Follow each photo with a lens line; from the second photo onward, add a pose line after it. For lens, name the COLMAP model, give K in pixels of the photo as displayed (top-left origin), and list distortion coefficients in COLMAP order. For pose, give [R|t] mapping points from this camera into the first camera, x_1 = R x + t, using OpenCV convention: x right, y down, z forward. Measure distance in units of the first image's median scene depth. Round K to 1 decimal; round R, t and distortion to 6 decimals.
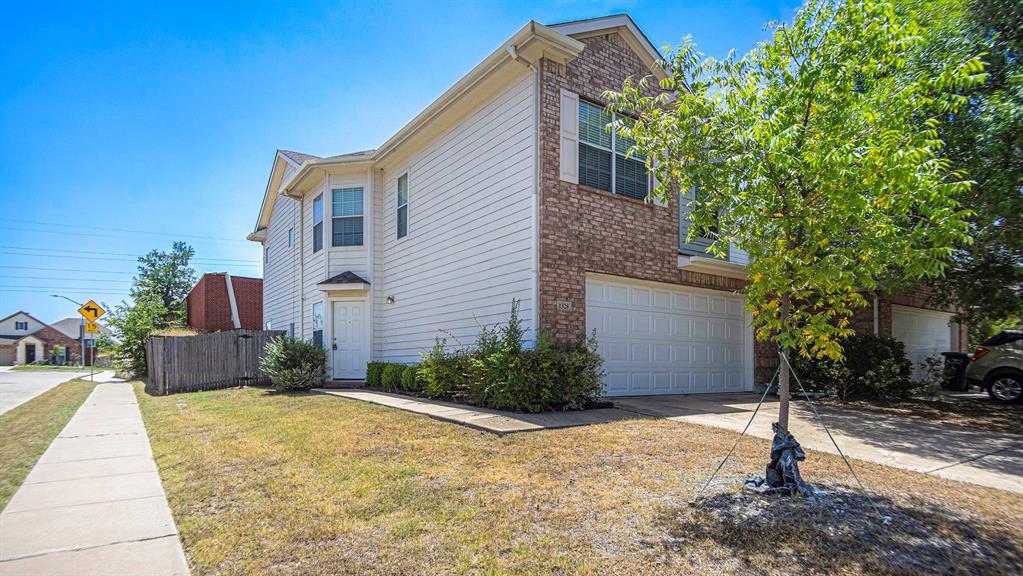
lens RADIAL K [[563.1, 0, 482.0], [0, 563.1, 289.9], [0, 0, 1]] dist [0.021222, -0.000144]
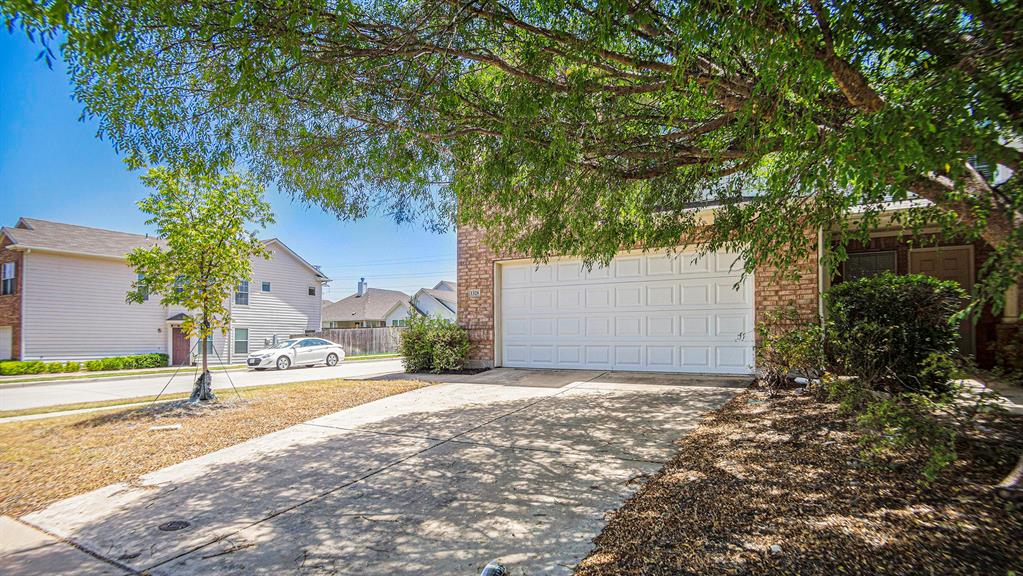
lens RADIAL K [[563.1, 0, 482.0], [0, 563.1, 289.9], [0, 0, 1]] dist [0.021222, -0.000144]
pose [[0.384653, -0.096074, -0.918048, 1.250637], [0.122730, 0.991062, -0.052292, 0.085295], [0.914866, -0.092558, 0.393006, 0.497928]]
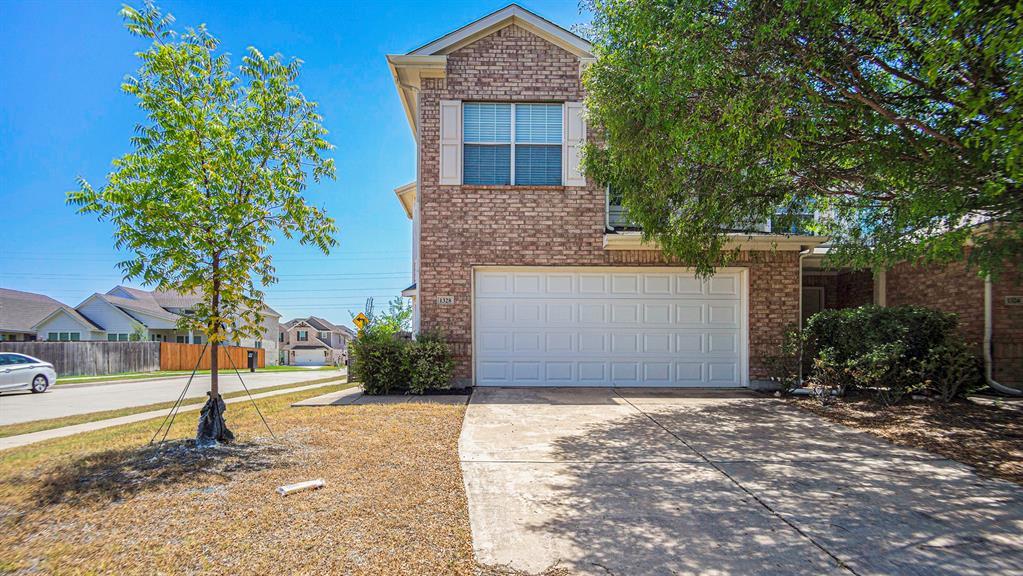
lens RADIAL K [[563.1, 0, 482.0], [0, 563.1, 289.9], [0, 0, 1]] dist [0.021222, -0.000144]
pose [[0.812449, -0.082428, -0.577177, 0.792734], [0.078675, 0.996401, -0.031552, 0.046327], [0.577700, -0.019775, 0.816009, 0.151150]]
